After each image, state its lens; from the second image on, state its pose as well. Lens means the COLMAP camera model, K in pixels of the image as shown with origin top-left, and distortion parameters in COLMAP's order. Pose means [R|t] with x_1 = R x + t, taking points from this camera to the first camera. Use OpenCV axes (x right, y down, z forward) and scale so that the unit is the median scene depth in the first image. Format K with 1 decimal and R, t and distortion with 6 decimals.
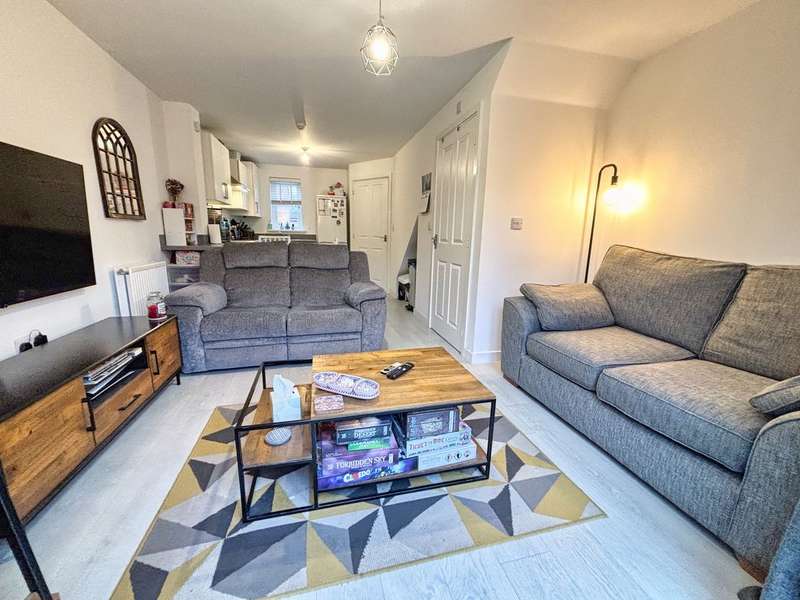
lens RADIAL K [[324.9, 0, 401.9], [0, 324.9, 296.7], [0, 0, 1]] dist [0.008021, -0.001503]
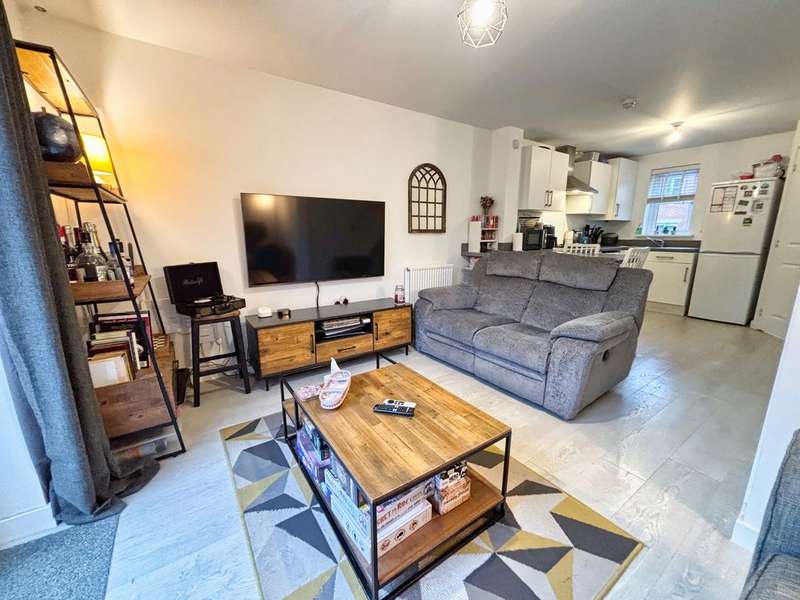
lens RADIAL K [[324.9, 0, 397.7], [0, 324.9, 298.5], [0, 0, 1]] dist [0.008021, -0.001503]
pose [[0.330303, 0.169627, -0.928508, 0.441738], [-0.172272, 0.978030, 0.117391, -0.096141], [0.928021, 0.121181, 0.352268, 0.395373]]
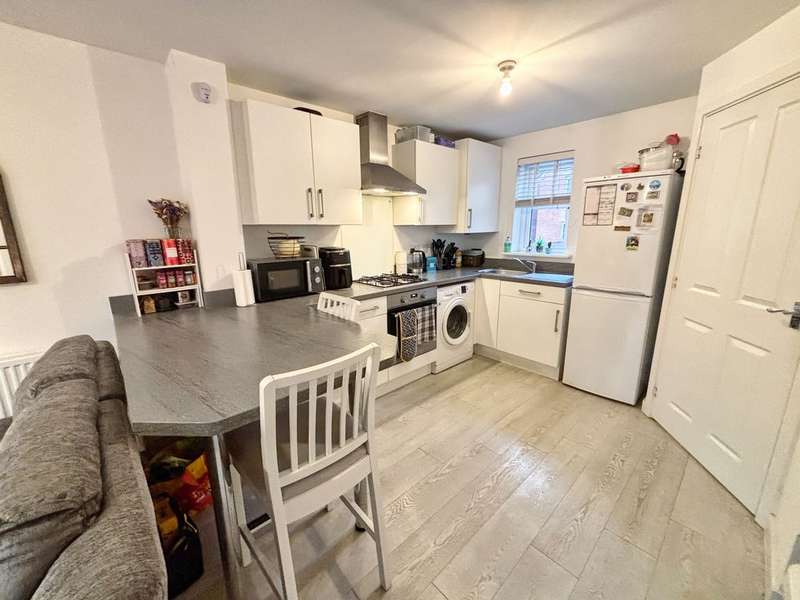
lens RADIAL K [[324.9, 0, 400.4], [0, 324.9, 300.0], [0, 0, 1]] dist [0.008021, -0.001503]
pose [[0.466513, 0.169773, -0.868068, 0.047092], [-0.147635, 0.982585, 0.112829, -0.381423], [0.872106, 0.075521, 0.483453, 1.343354]]
